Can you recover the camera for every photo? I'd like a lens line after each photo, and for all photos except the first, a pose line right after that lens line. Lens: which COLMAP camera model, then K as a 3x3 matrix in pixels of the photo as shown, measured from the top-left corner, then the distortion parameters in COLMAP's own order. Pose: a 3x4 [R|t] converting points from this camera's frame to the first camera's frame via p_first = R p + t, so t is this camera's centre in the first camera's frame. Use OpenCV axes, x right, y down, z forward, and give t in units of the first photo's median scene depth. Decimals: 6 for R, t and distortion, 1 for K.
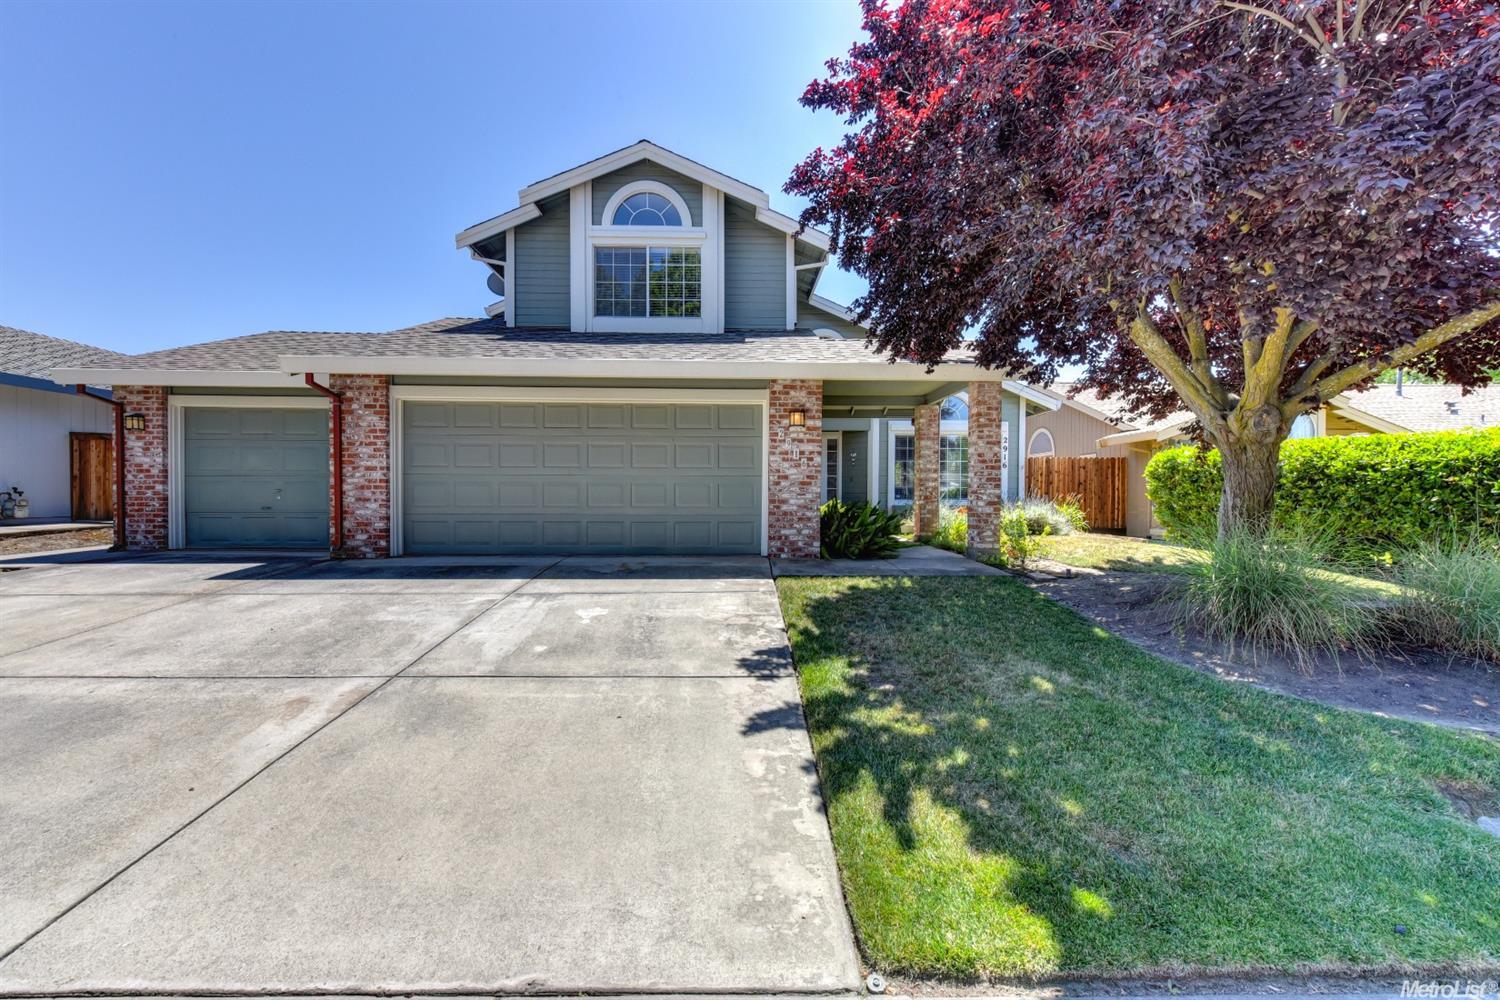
lens RADIAL K [[584.3, 0, 745.5], [0, 584.3, 503.8], [0, 0, 1]] dist [0.001359, -0.000175]
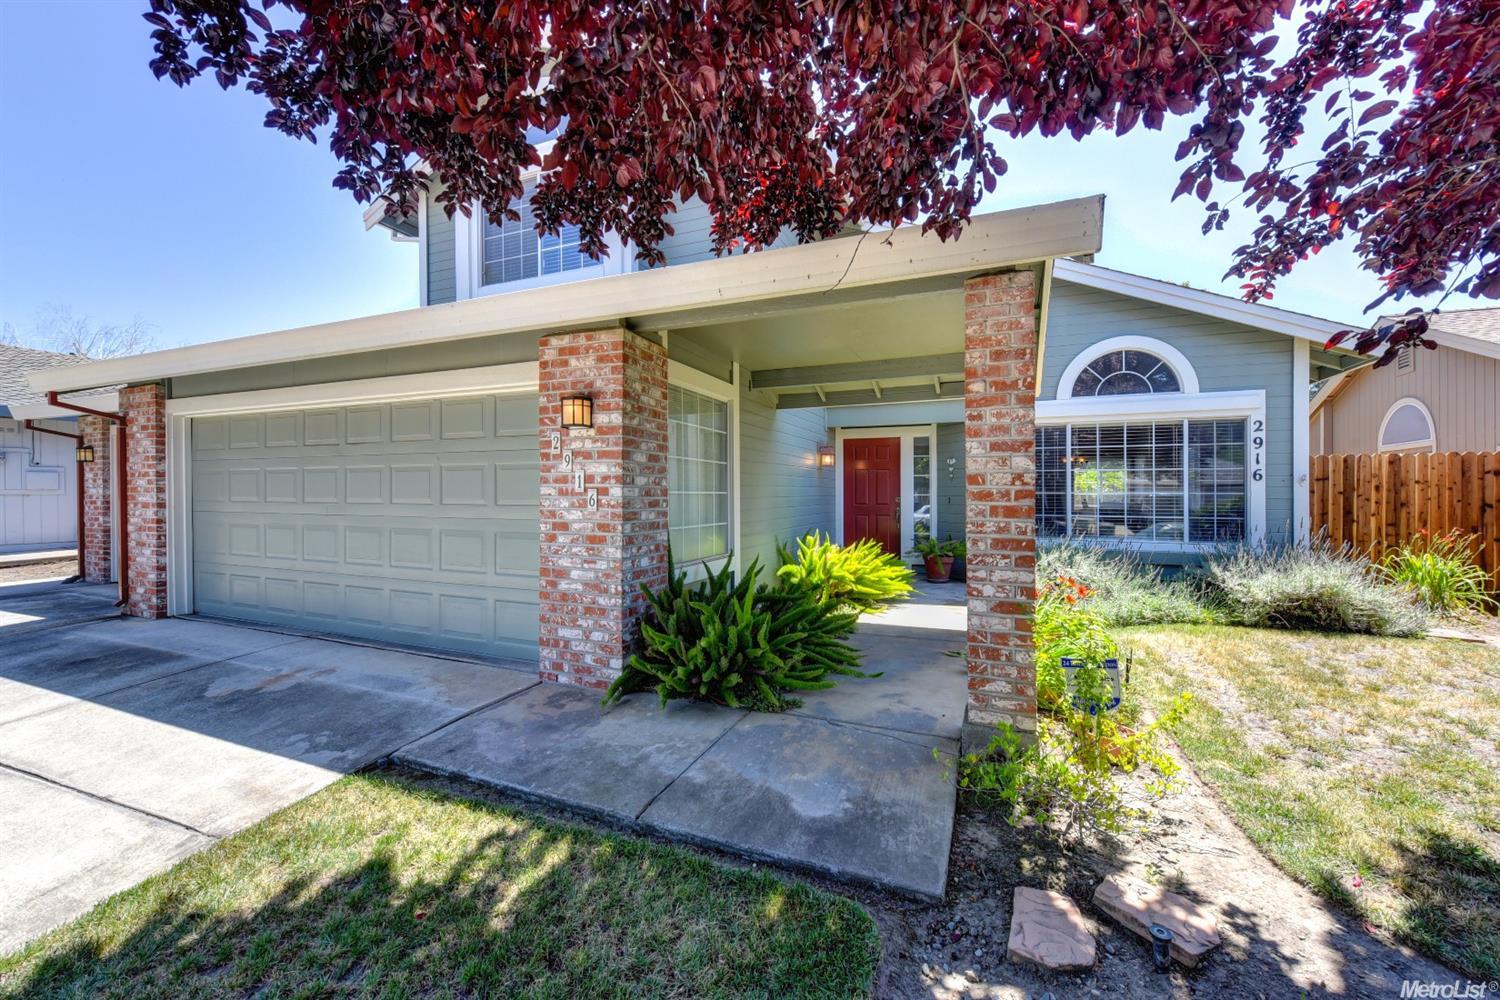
lens RADIAL K [[588.4, 0, 746.7], [0, 588.4, 492.7], [0, 0, 1]] dist [0.000121, -0.000039]
pose [[0.909833, -0.001437, -0.414972, 0.429770], [-0.005882, 0.999849, -0.016360, -0.067747], [0.414933, 0.017326, 0.909687, 0.593919]]
